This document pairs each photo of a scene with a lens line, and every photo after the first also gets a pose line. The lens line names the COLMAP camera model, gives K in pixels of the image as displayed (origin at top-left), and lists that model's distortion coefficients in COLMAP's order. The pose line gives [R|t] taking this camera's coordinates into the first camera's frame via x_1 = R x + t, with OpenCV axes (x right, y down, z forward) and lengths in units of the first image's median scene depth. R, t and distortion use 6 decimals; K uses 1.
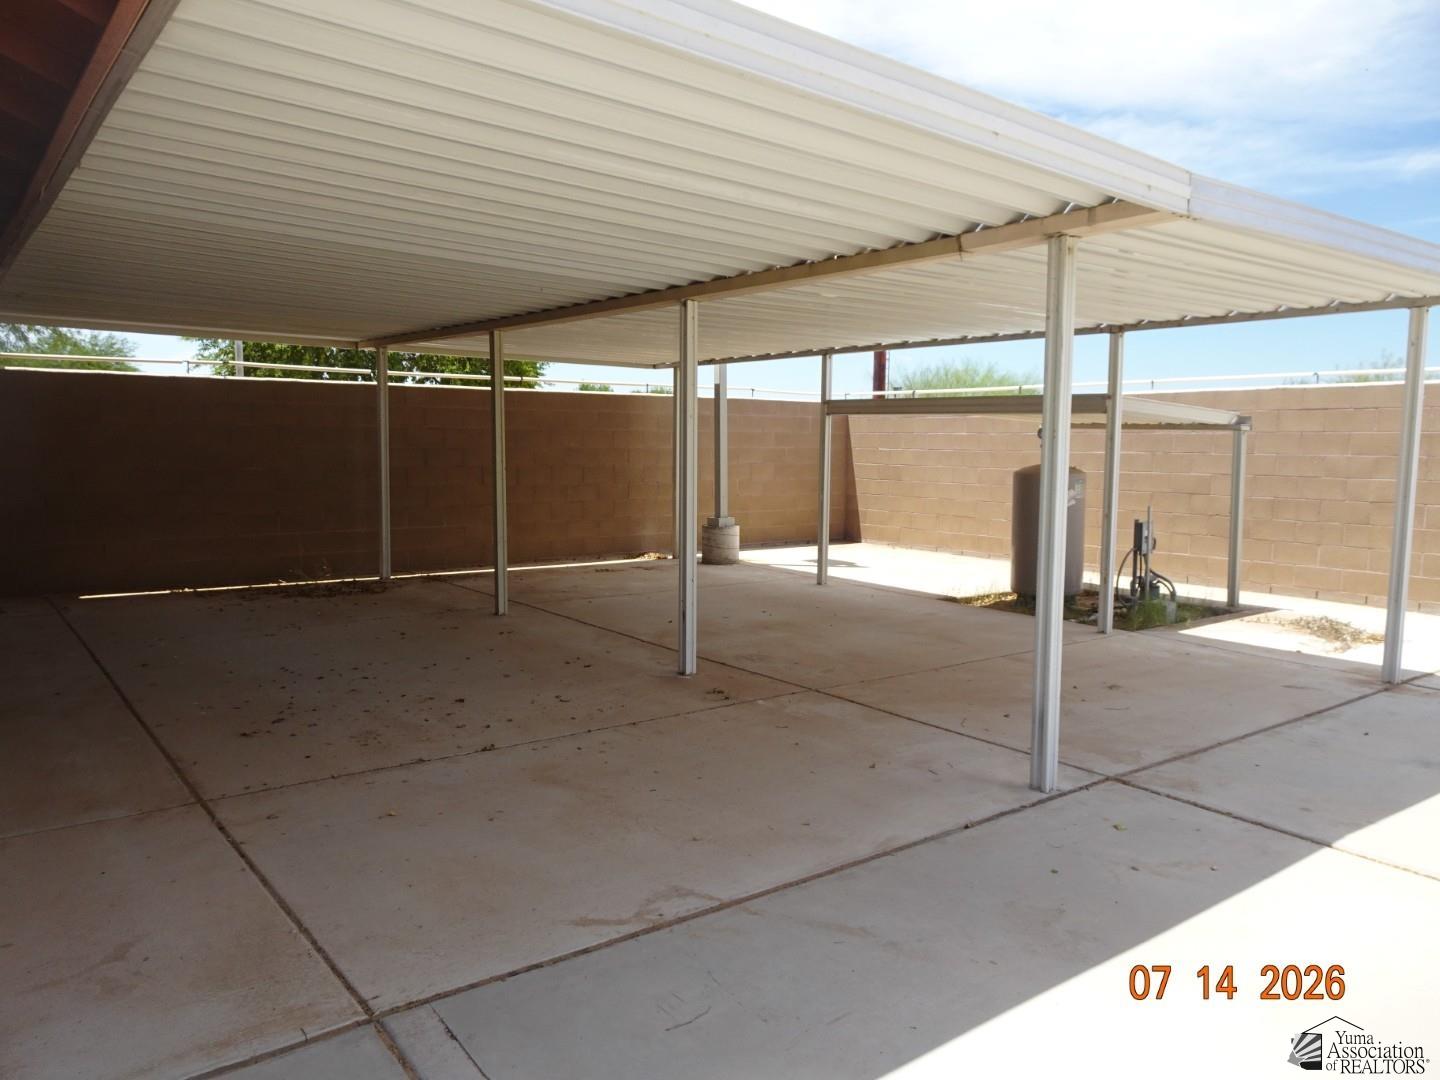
lens RADIAL K [[1043.0, 0, 720.0], [0, 1043.0, 540.0], [0, 0, 1]] dist [0.005002, 0.002424]
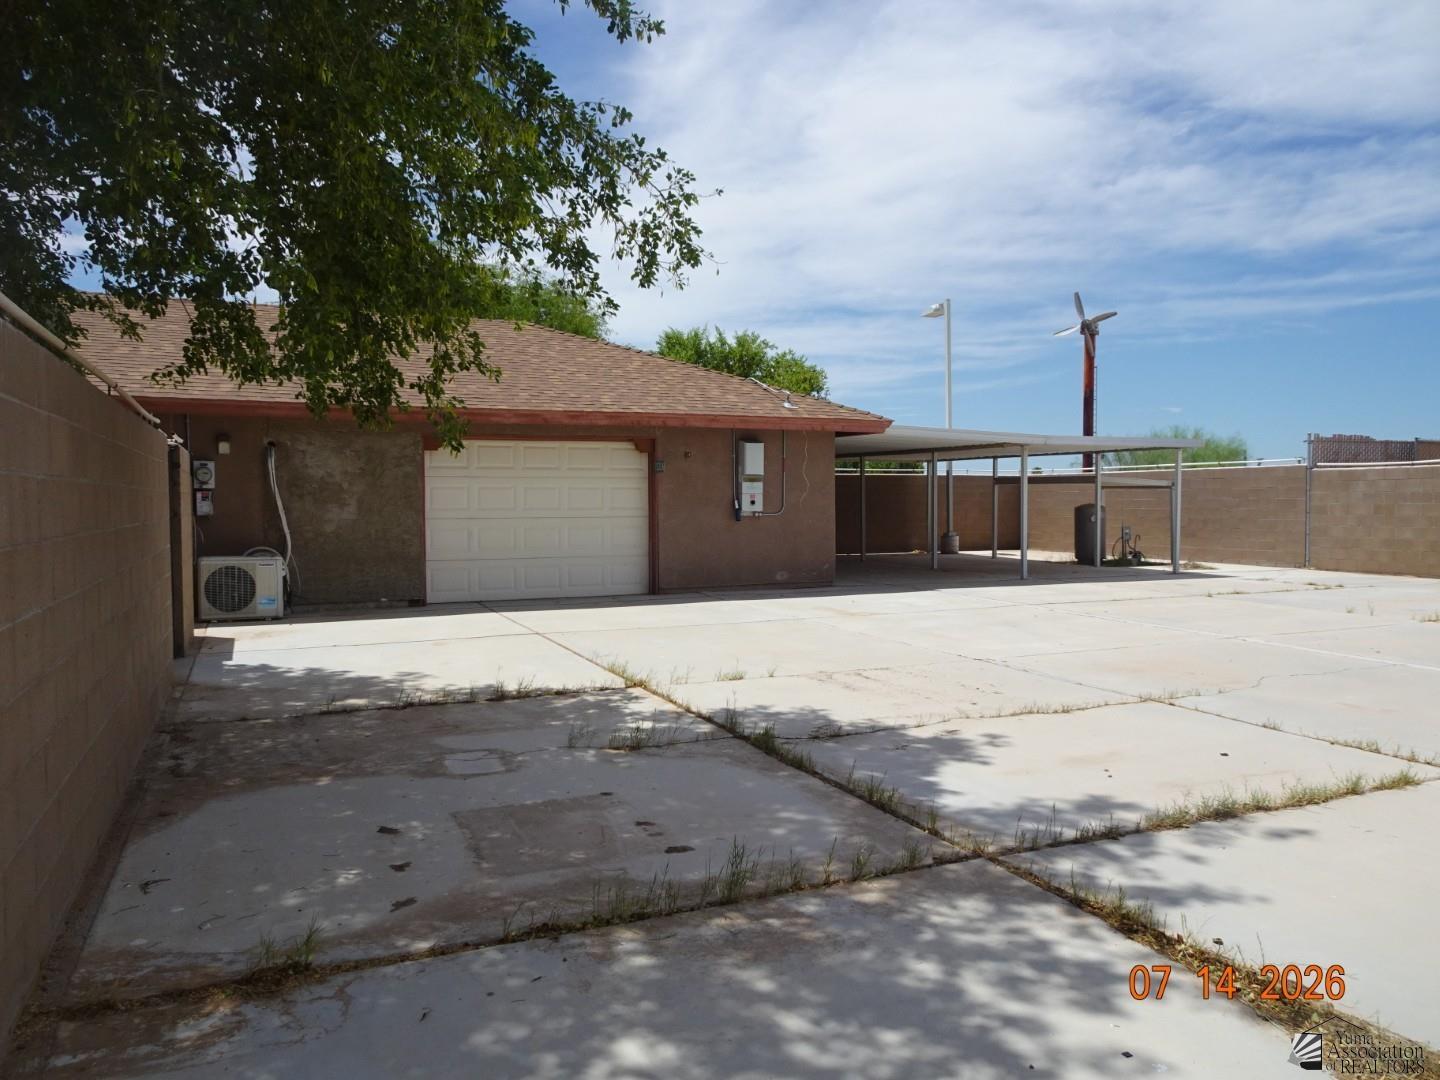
lens RADIAL K [[1043.0, 0, 720.0], [0, 1043.0, 540.0], [0, 0, 1]] dist [0.005002, 0.002424]
pose [[0.973085, -0.003312, -0.230424, 0.036550], [-0.009629, 0.998439, -0.055016, 0.121663], [0.230246, 0.055754, 0.971534, -1.232075]]
